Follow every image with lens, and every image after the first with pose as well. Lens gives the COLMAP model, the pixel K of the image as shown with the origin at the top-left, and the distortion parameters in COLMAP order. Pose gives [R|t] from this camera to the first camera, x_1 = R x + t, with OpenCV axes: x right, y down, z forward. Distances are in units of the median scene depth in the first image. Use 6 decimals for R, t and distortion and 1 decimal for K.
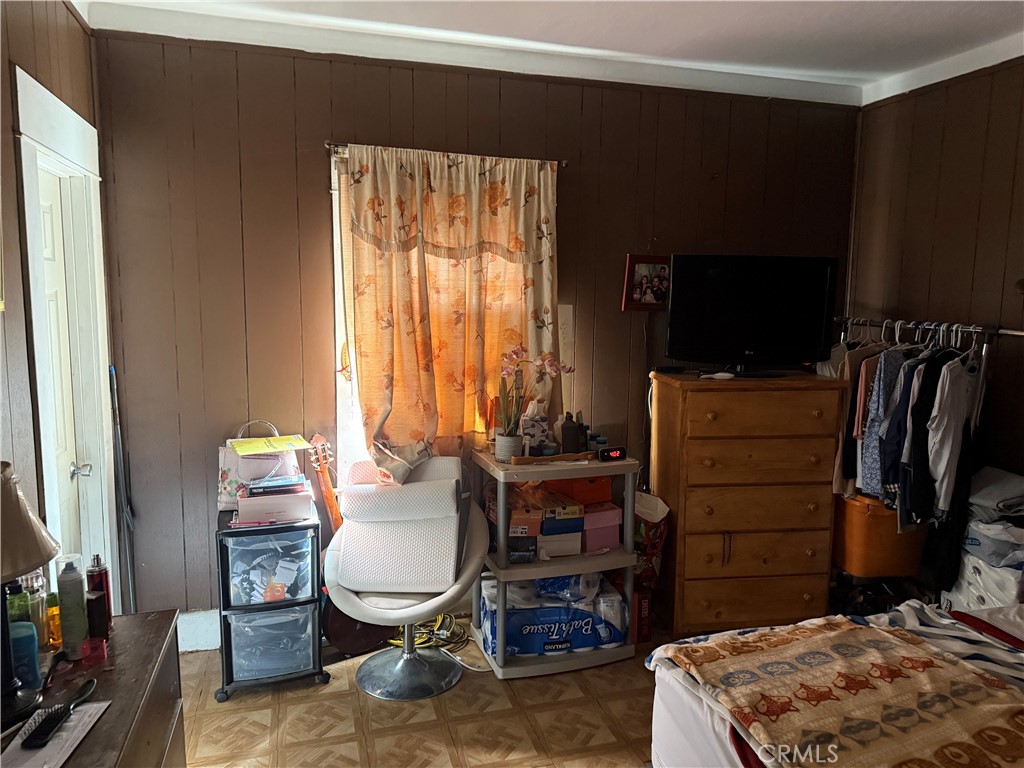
lens RADIAL K [[719.6, 0, 517.5], [0, 719.6, 387.7], [0, 0, 1]] dist [0.035174, -0.033916]
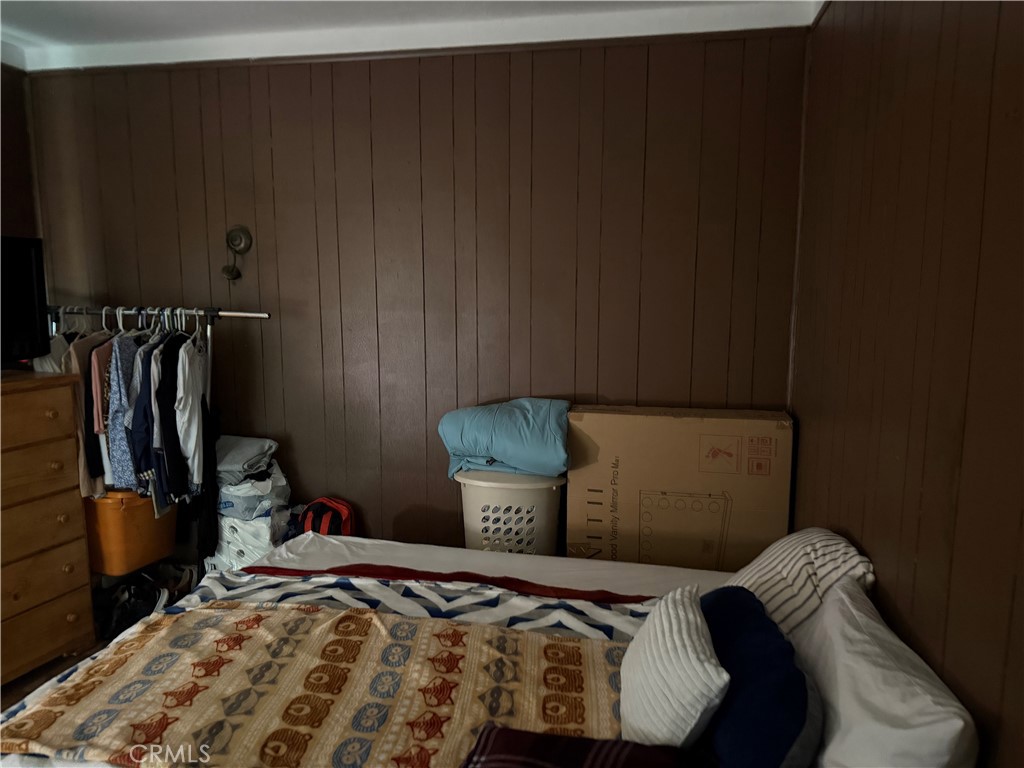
lens RADIAL K [[719.6, 0, 517.5], [0, 719.6, 387.7], [0, 0, 1]] dist [0.035174, -0.033916]
pose [[0.474030, -0.134702, 0.870145, -0.097320], [0.119236, 0.988946, 0.088136, -0.008254], [-0.872398, 0.061973, 0.484851, 0.071105]]
